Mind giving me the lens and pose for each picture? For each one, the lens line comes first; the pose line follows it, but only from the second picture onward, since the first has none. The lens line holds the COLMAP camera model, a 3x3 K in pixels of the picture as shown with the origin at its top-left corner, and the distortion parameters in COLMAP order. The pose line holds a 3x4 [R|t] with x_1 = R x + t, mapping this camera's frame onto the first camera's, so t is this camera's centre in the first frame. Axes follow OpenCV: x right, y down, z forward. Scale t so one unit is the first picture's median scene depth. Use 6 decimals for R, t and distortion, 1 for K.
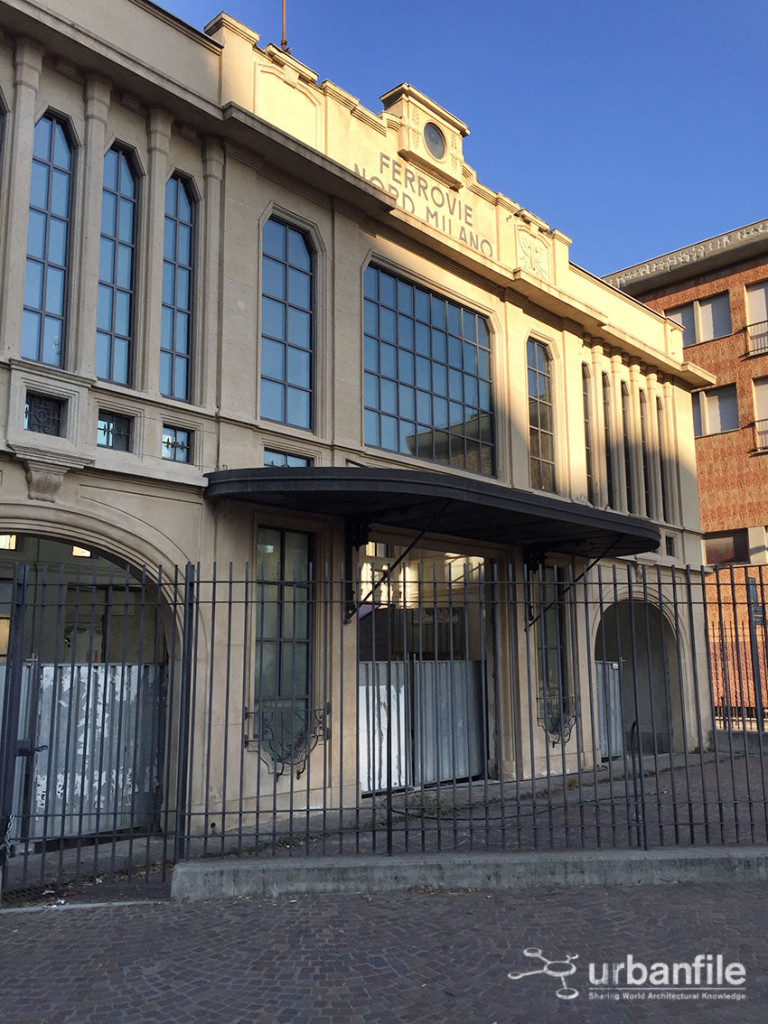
lens RADIAL K [[871.5, 0, 386.5], [0, 871.5, 516.1], [0, 0, 1]] dist [0.067867, -0.082264]
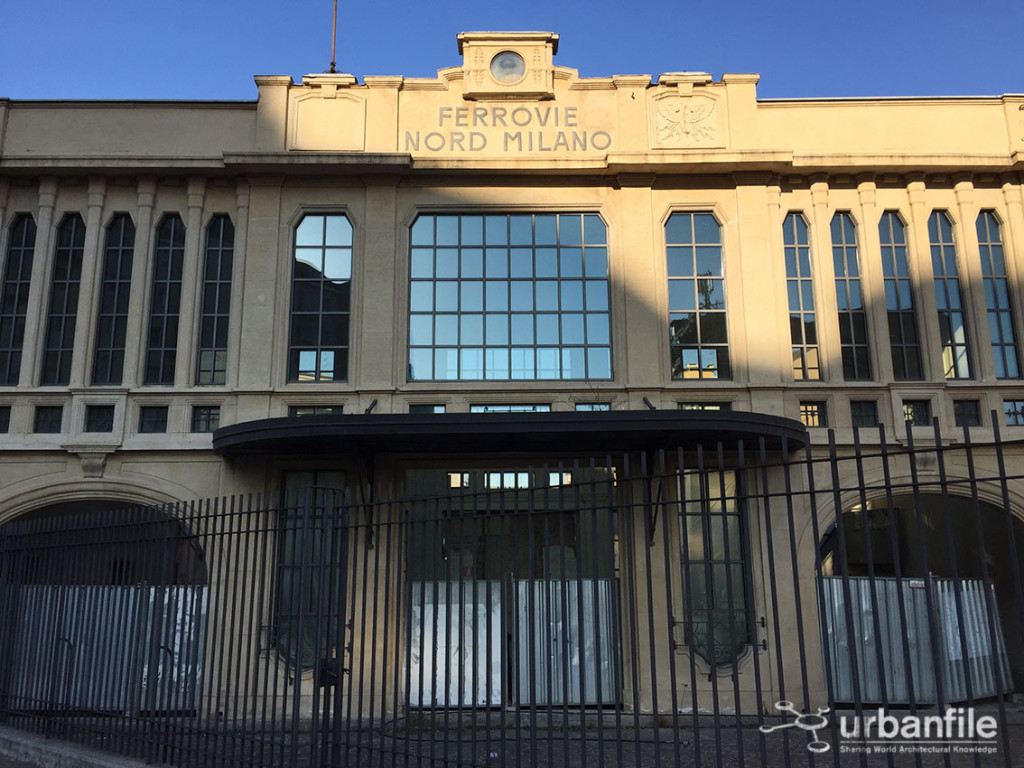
lens RADIAL K [[871.5, 0, 509.4], [0, 871.5, 386.3], [0, 0, 1]] dist [0.067867, -0.082264]
pose [[0.691396, -0.157660, -0.705064, 0.755092], [0.128702, 0.987167, -0.094534, 0.039693], [0.710920, -0.025383, 0.702814, 0.287165]]
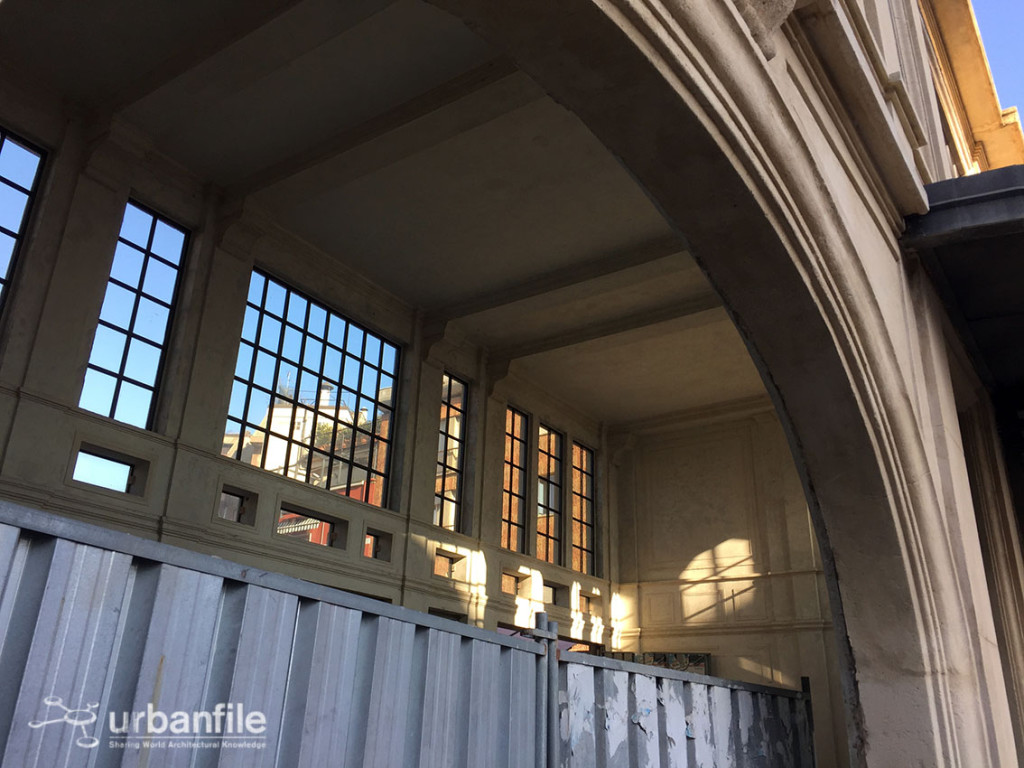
lens RADIAL K [[871.5, 0, 508.6], [0, 871.5, 383.8], [0, 0, 1]] dist [0.067867, -0.082264]
pose [[0.988390, 0.091948, 0.120961, -0.315109], [-0.063539, 0.973281, -0.220653, 0.101571], [-0.138018, 0.210405, 0.967823, 0.484603]]
